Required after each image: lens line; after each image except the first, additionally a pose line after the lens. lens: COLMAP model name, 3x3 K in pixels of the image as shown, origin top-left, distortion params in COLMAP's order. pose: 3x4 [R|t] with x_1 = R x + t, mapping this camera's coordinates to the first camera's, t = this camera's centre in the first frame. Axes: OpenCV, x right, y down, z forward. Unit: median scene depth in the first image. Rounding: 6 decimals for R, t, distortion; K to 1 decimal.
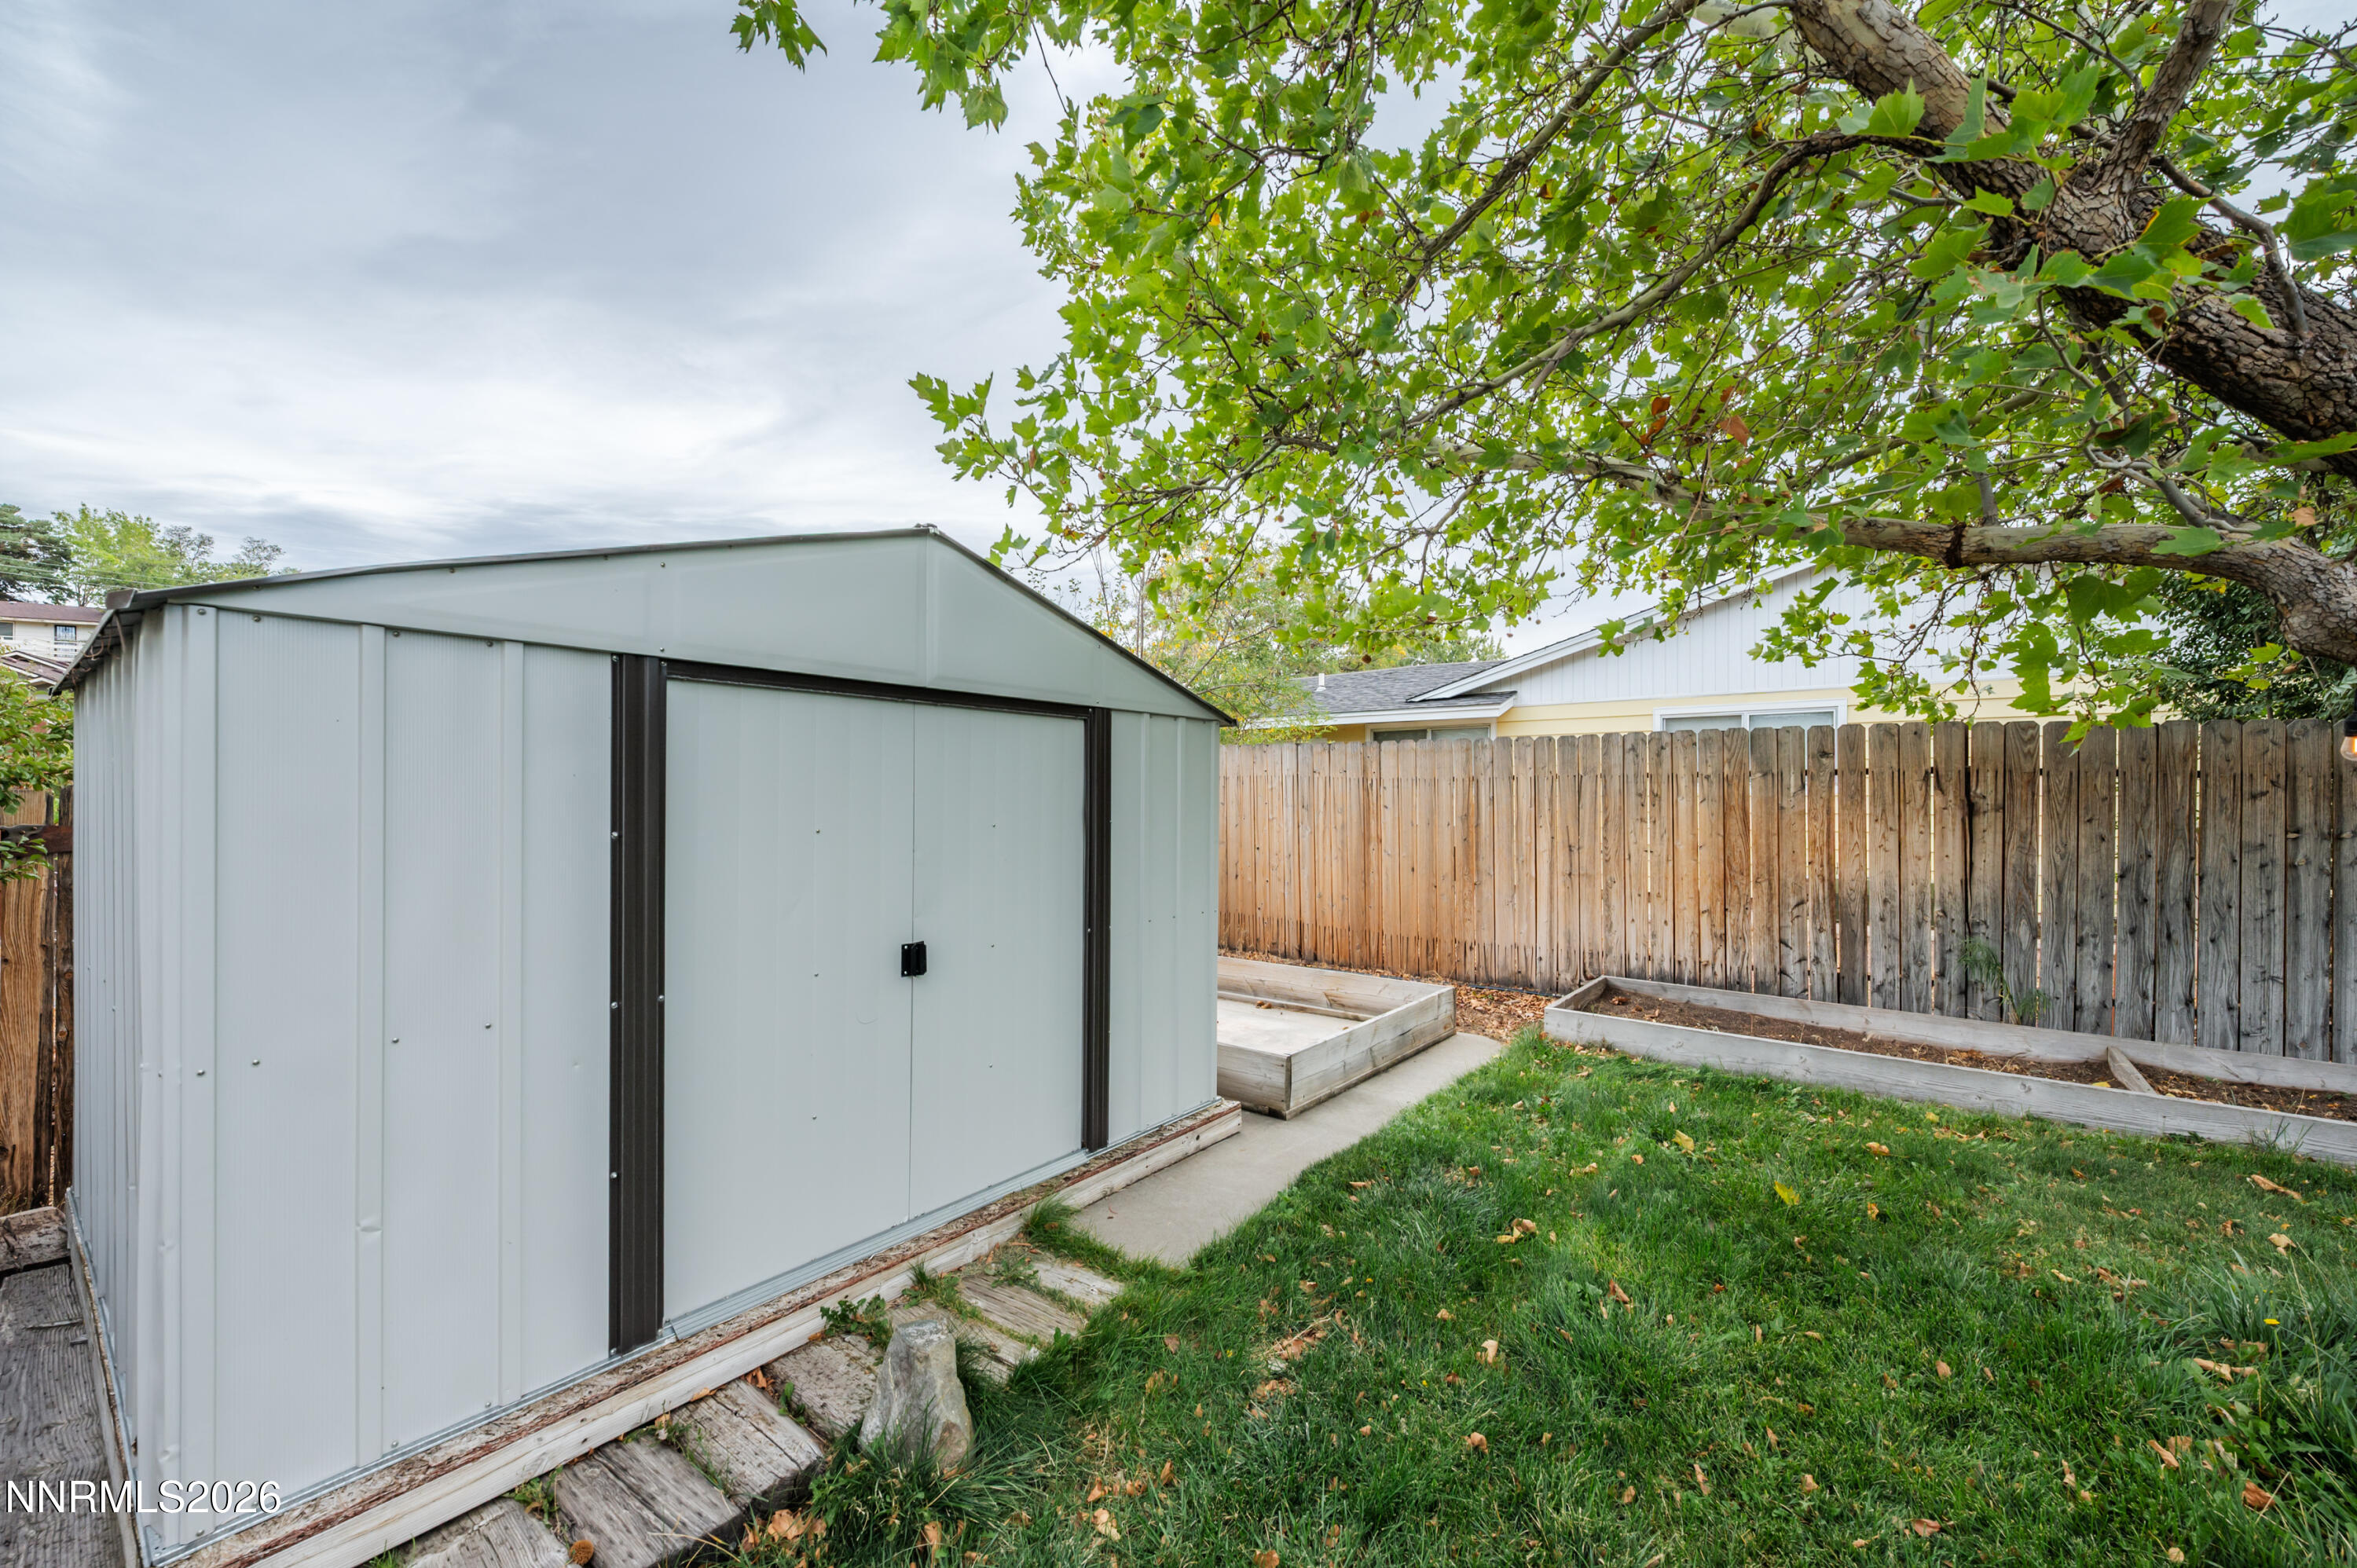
lens RADIAL K [[946.5, 0, 1178.5], [0, 946.5, 784.0], [0, 0, 1]] dist [-0.001438, 0.000273]
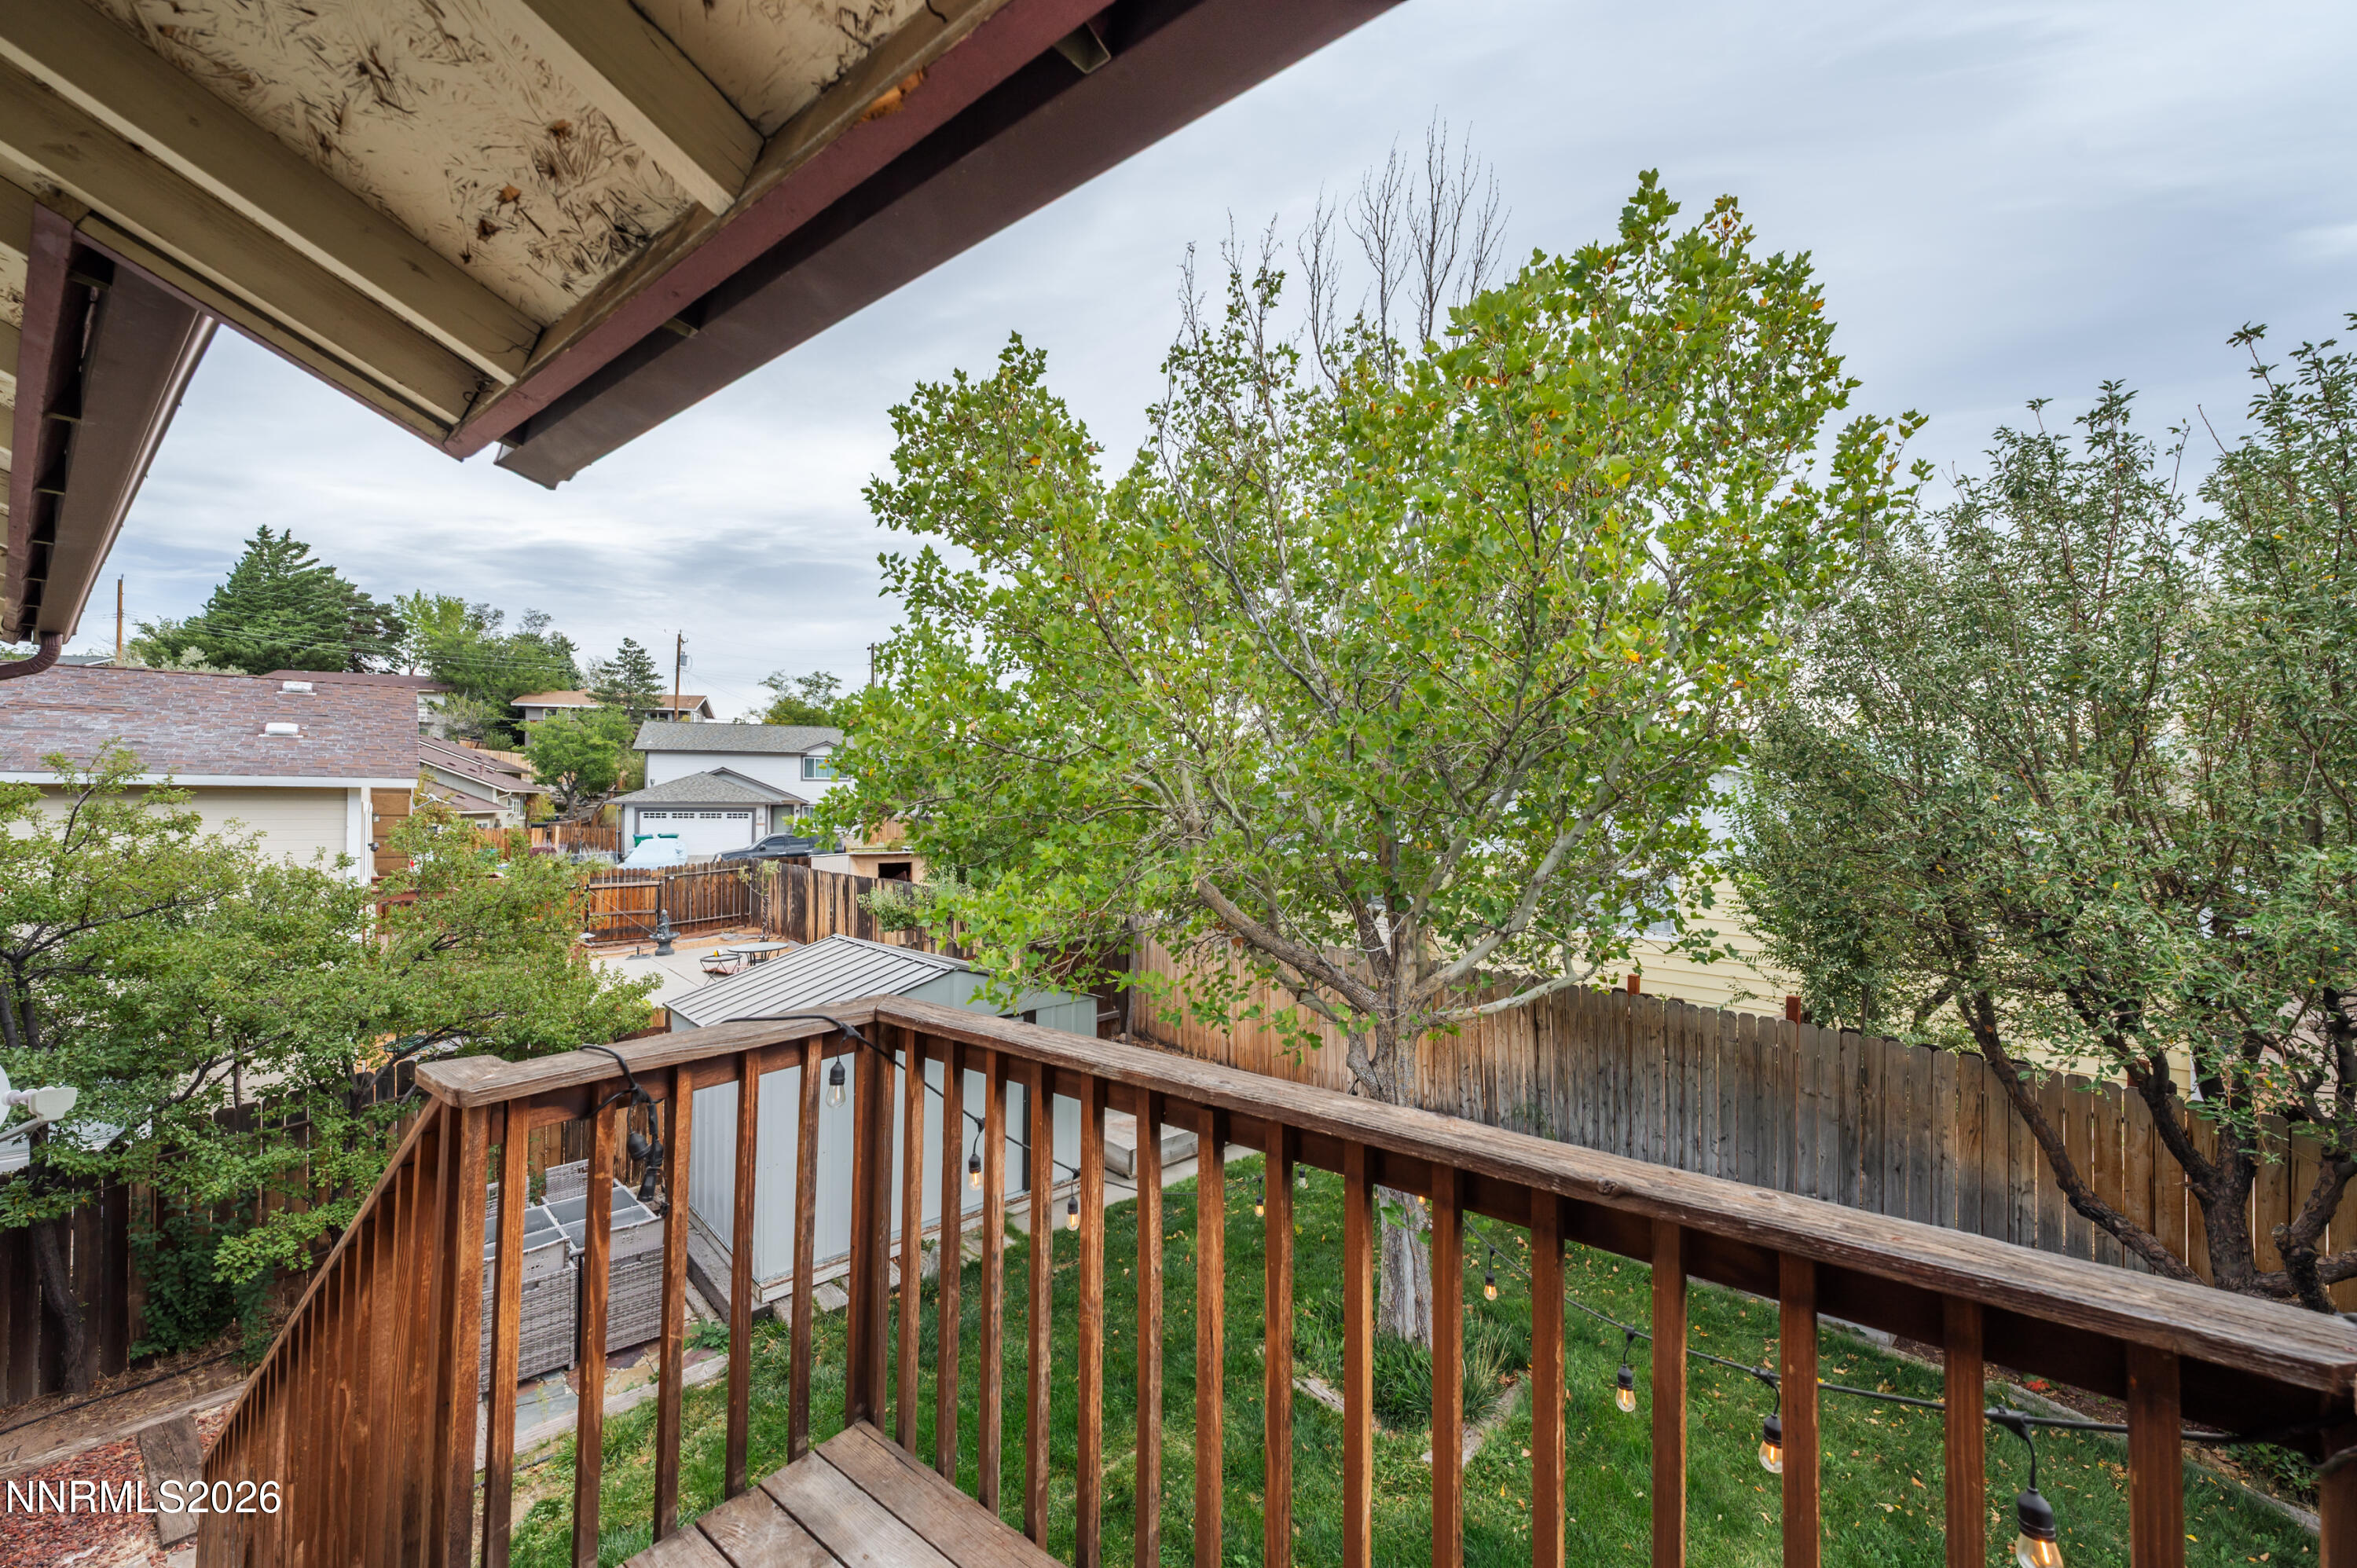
lens RADIAL K [[952.3, 0, 1178.5], [0, 952.3, 784.0], [0, 0, 1]] dist [0.000404, 0.000068]
pose [[0.986717, -0.001371, -0.162442, 0.457907], [0.001045, 0.999997, -0.002088, -0.423982], [0.162444, 0.001891, 0.986716, -0.878054]]
